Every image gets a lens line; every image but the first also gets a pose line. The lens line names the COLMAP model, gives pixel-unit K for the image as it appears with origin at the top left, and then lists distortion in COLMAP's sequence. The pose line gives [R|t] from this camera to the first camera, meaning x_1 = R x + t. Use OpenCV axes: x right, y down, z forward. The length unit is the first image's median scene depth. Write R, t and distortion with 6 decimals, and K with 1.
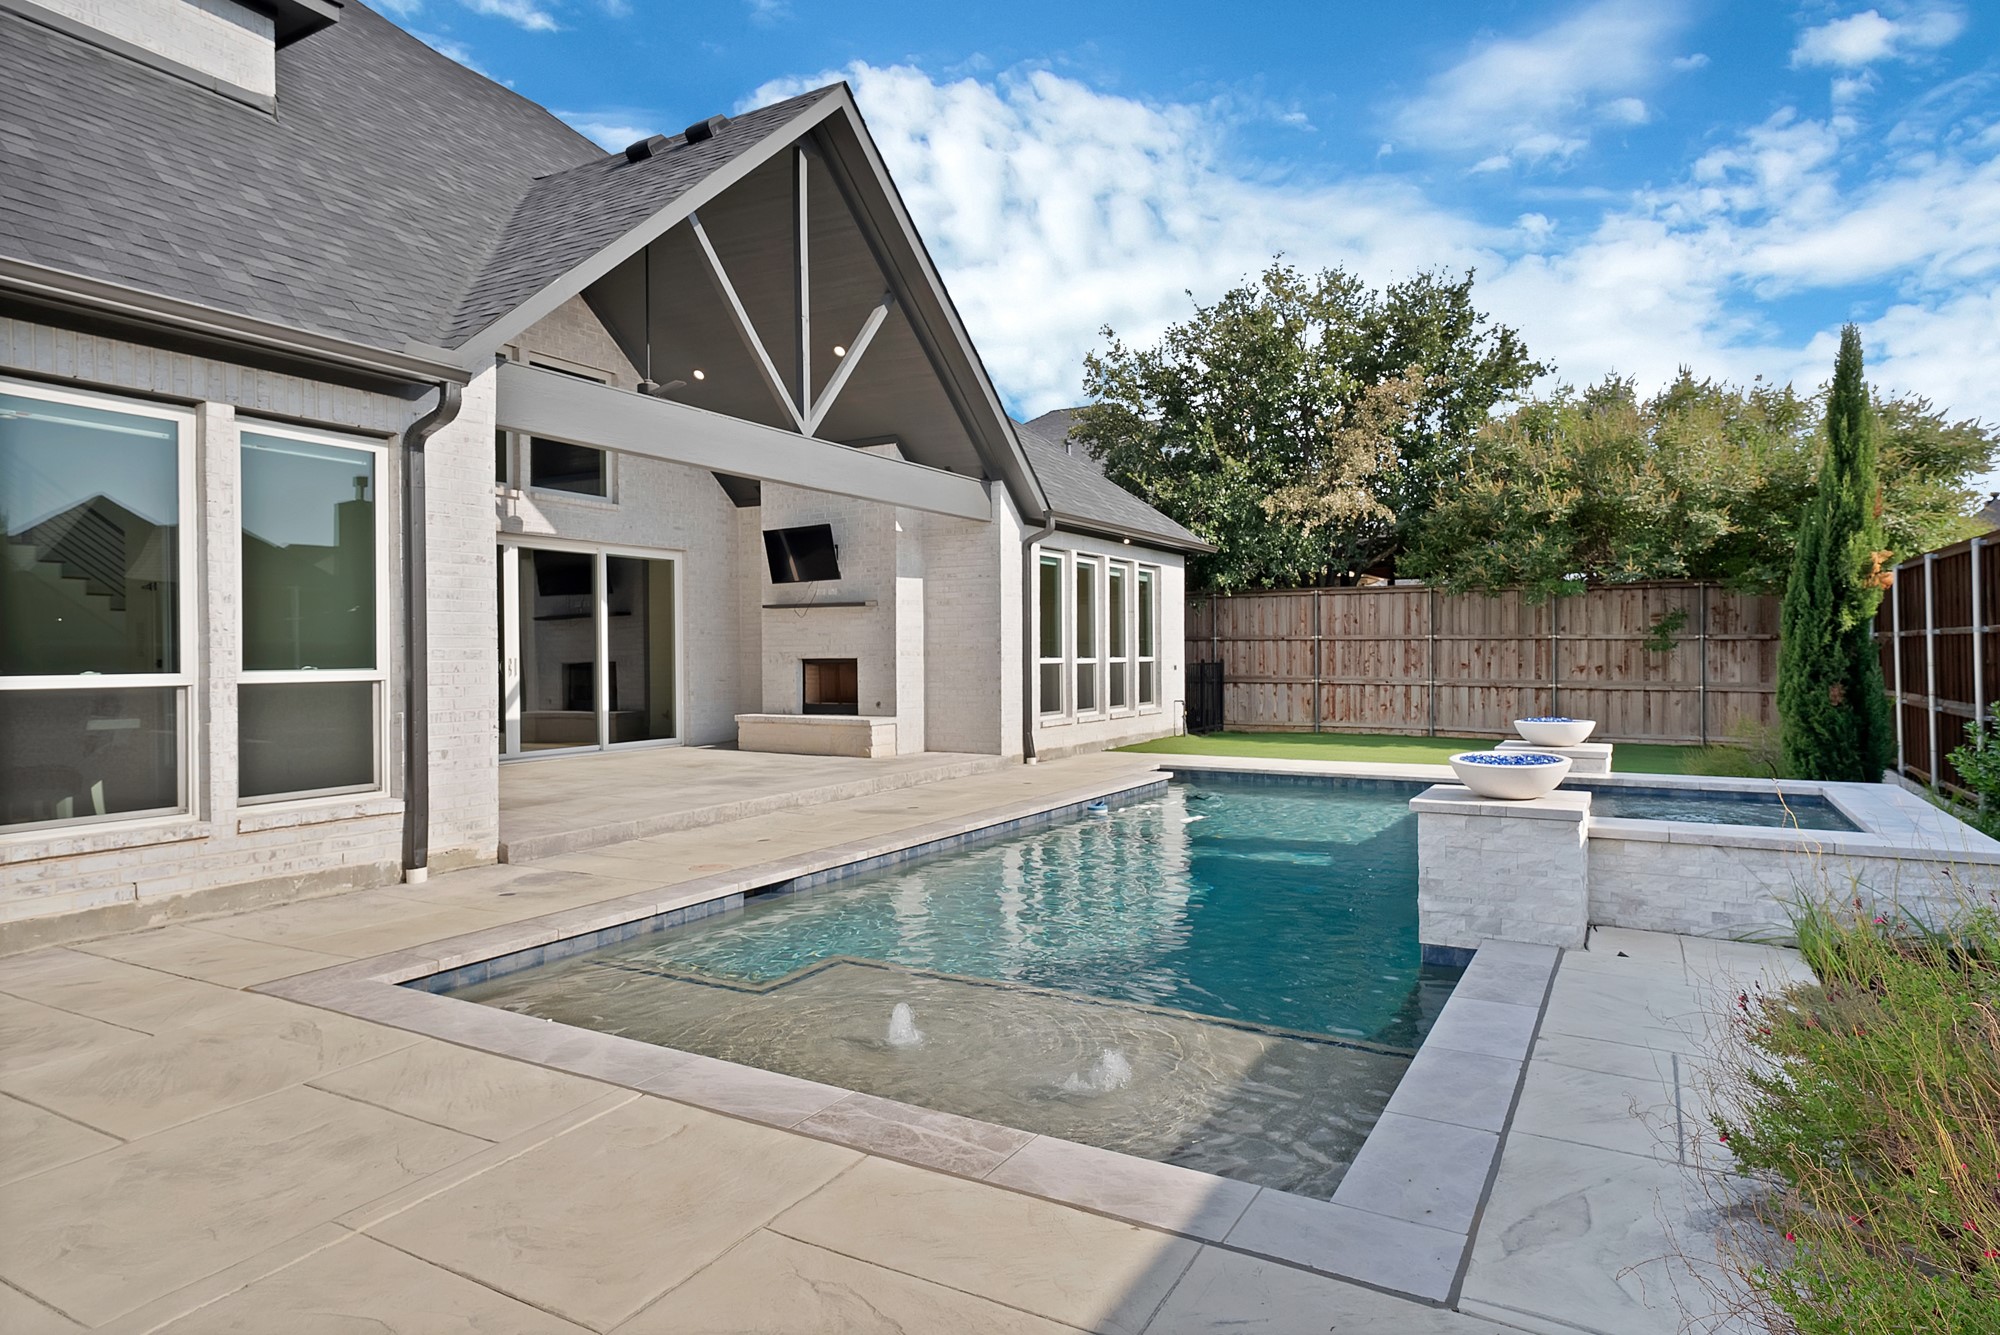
lens RADIAL K [[1153.3, 0, 975.4], [0, 1153.3, 662.8], [0, 0, 1]] dist [0.000375, 0.000102]
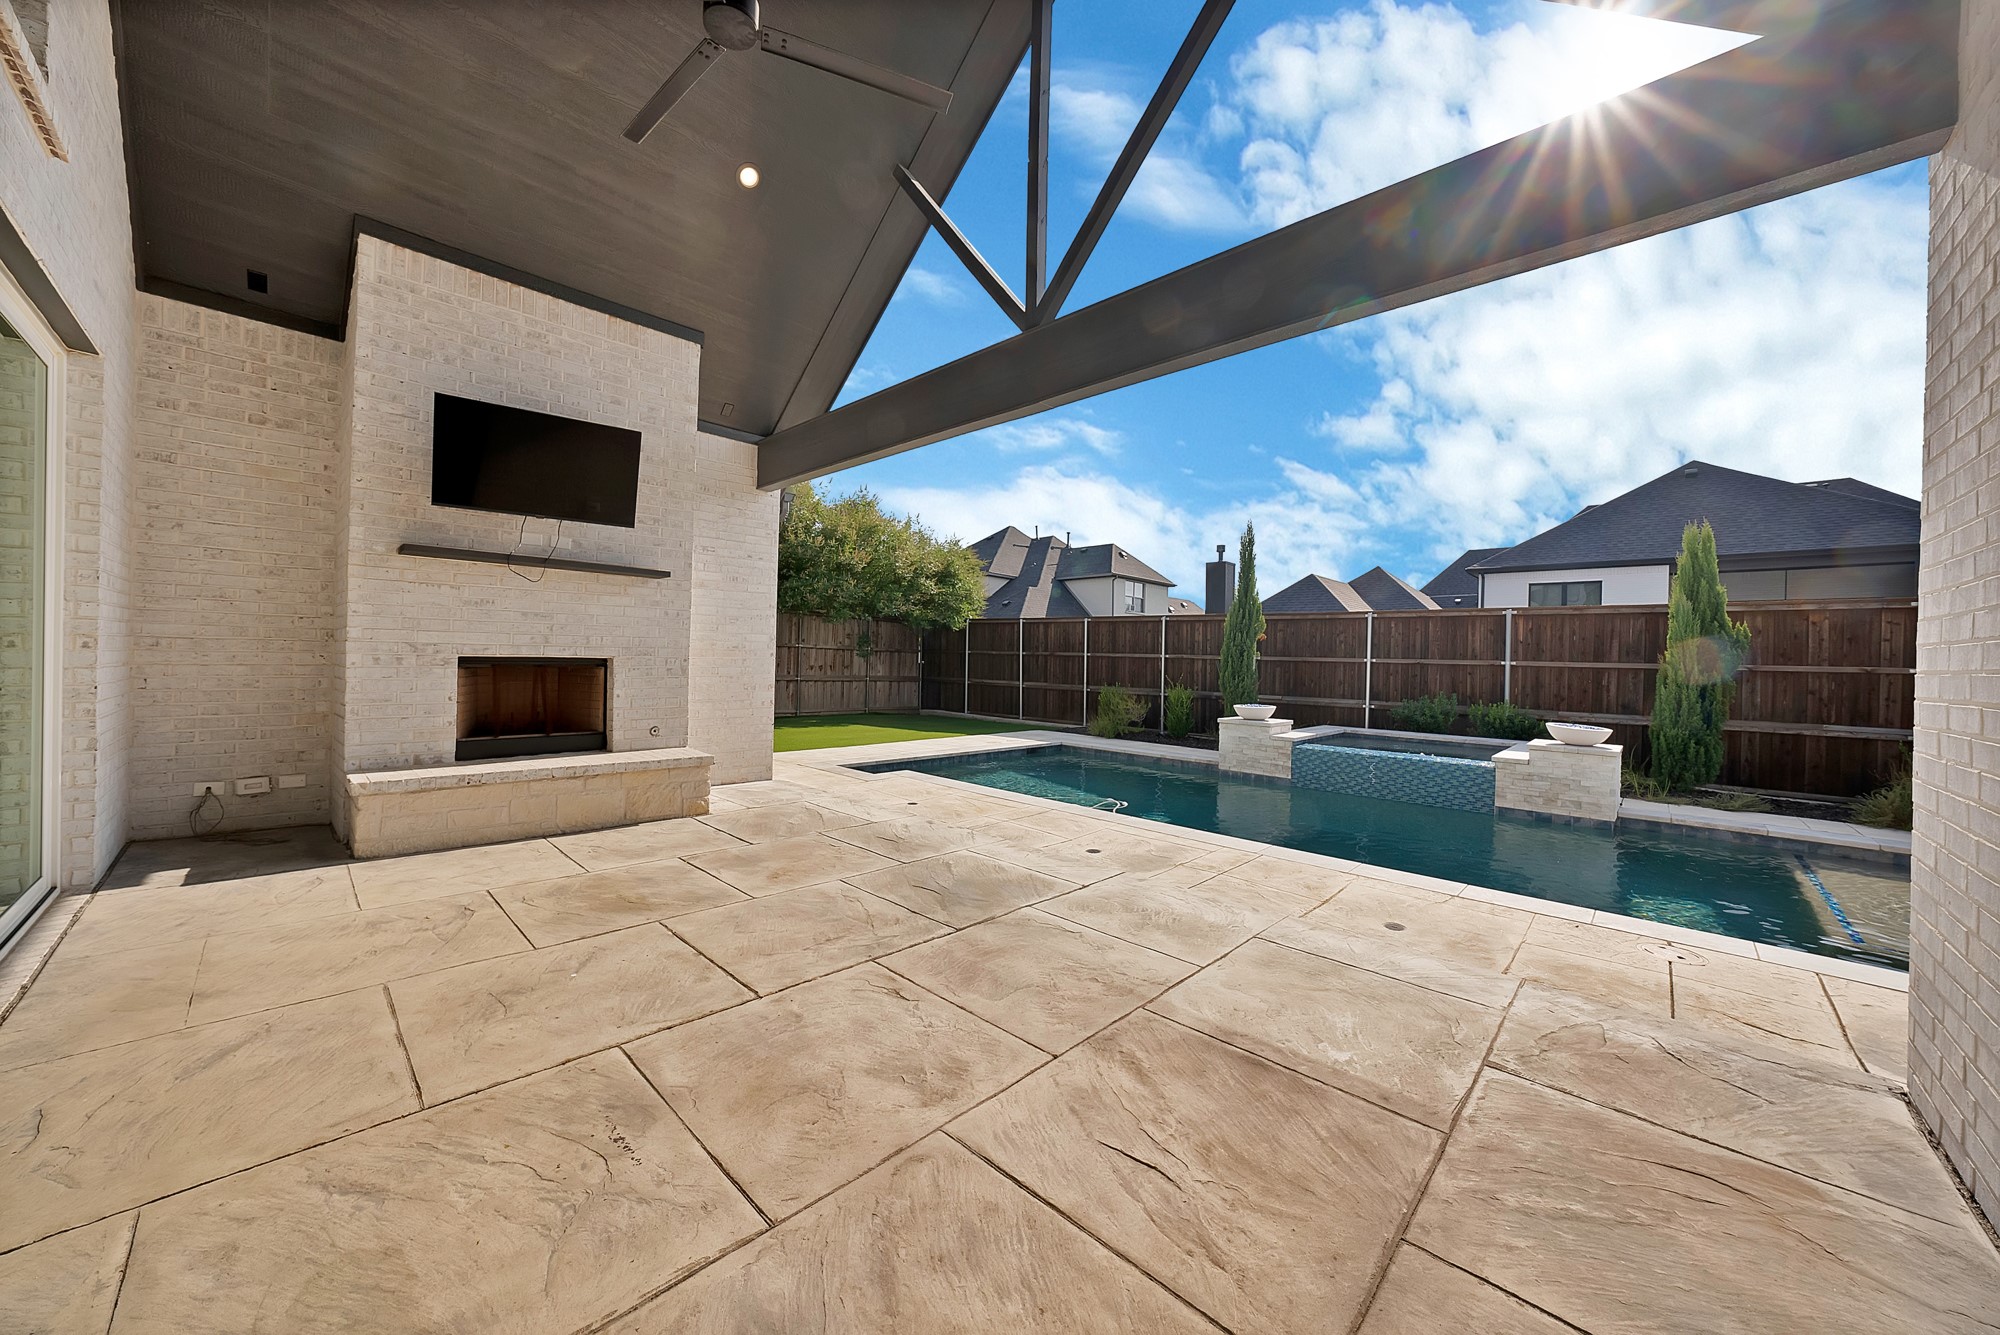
lens RADIAL K [[707.7, 0, 996.8], [0, 707.7, 659.6], [0, 0, 1]] dist [-0.024487, 0.000389]
pose [[0.232198, 0.010585, 0.972611, -0.395409], [-0.019198, 0.999796, -0.006298, -0.004787], [-0.972479, -0.017209, 0.232354, 0.671099]]
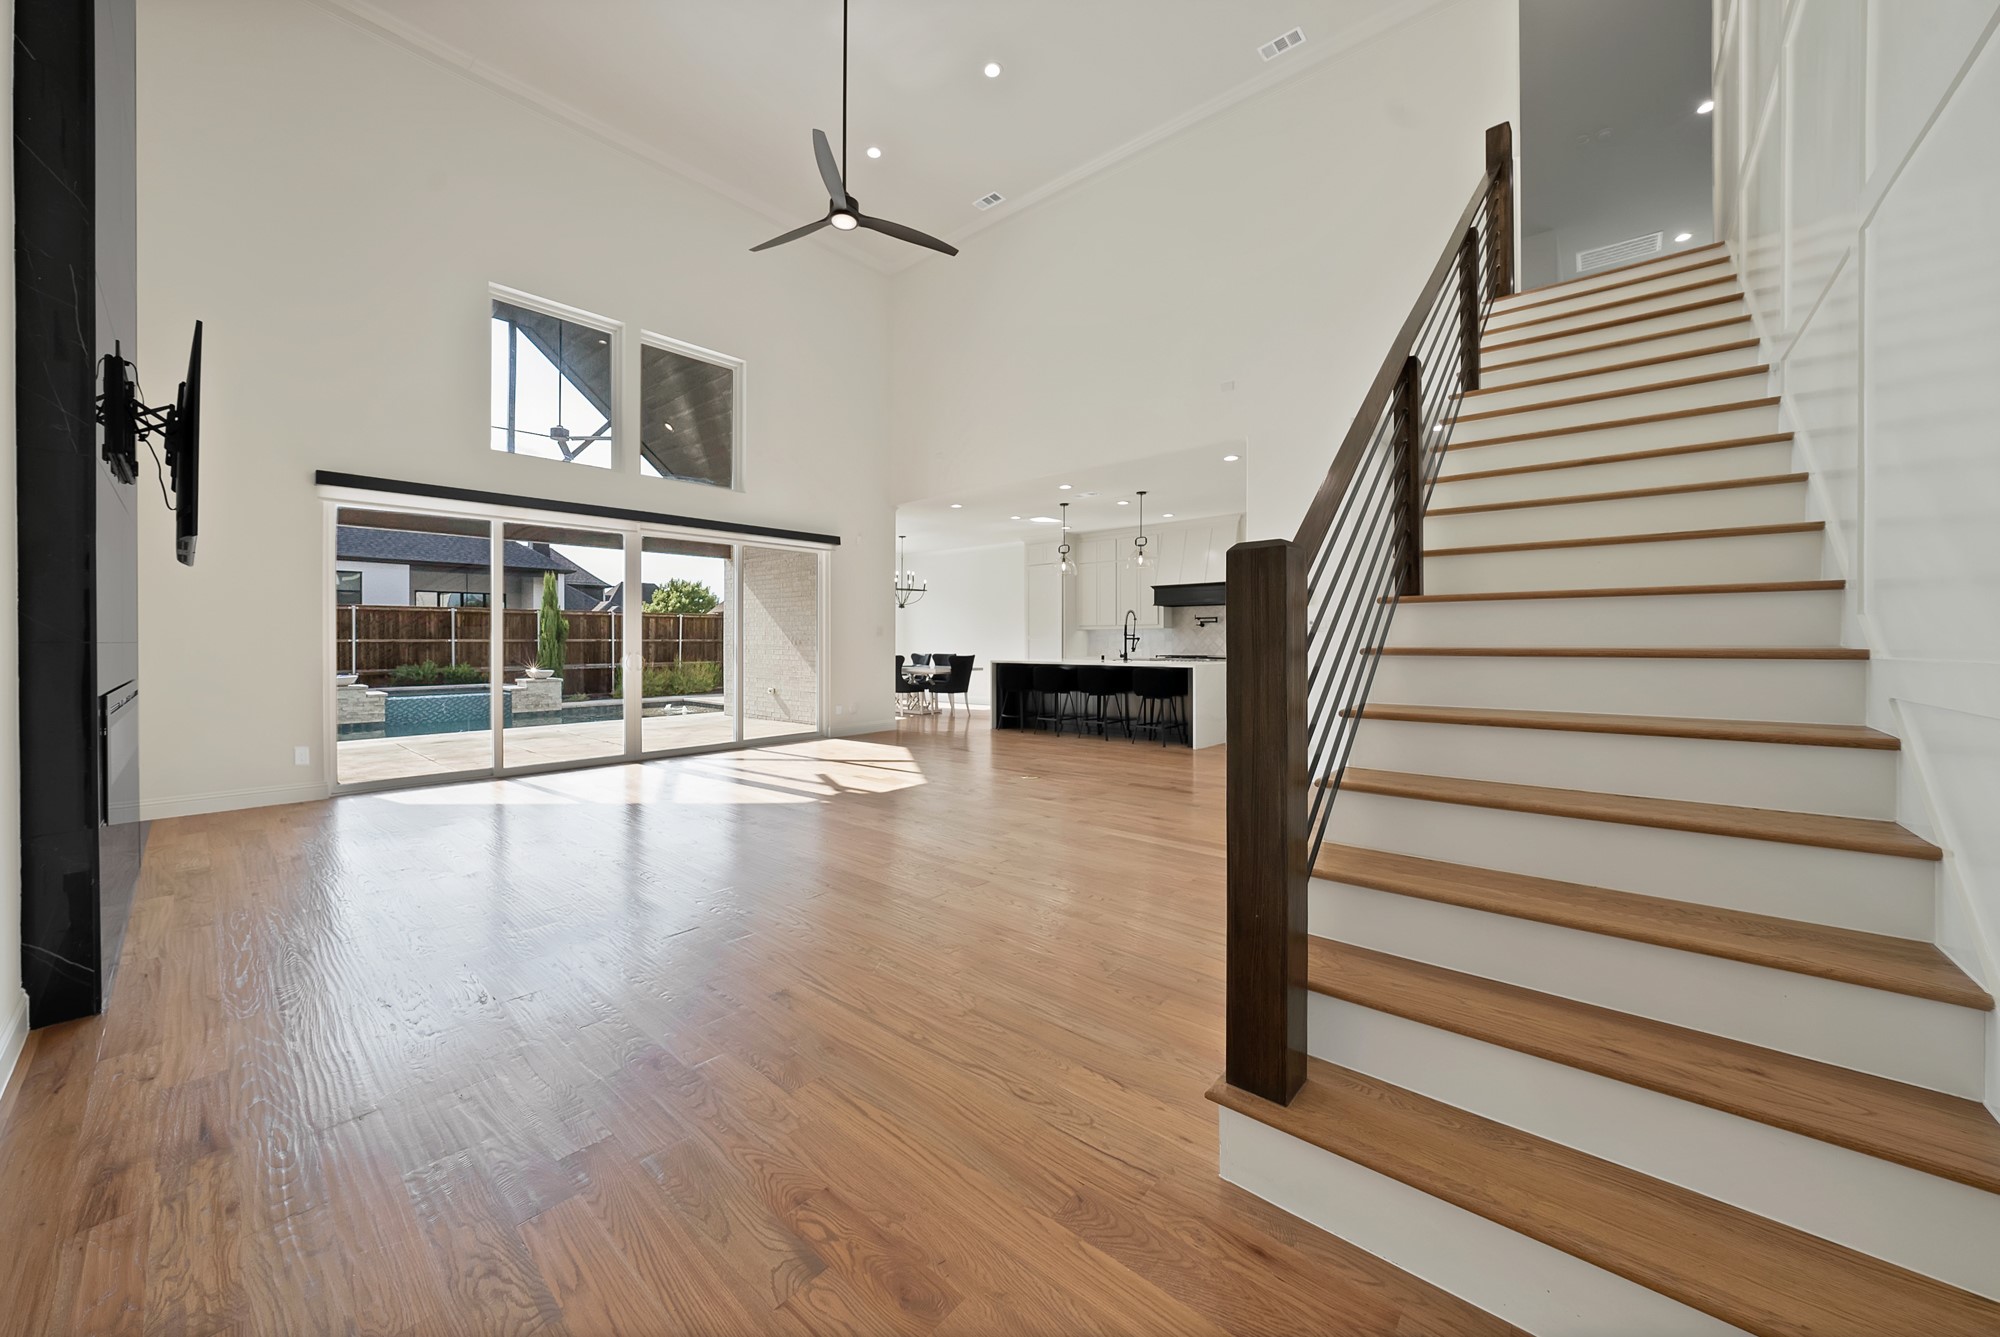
lens RADIAL K [[724.8, 0, 976.8], [0, 724.8, 657.0], [0, 0, 1]] dist [-0.034564, 0.006896]
pose [[-0.978778, 0.003789, 0.204887, -0.692449], [0.009806, 0.999550, 0.028359, -0.013411], [-0.204687, 0.029767, -0.978375, 1.307965]]
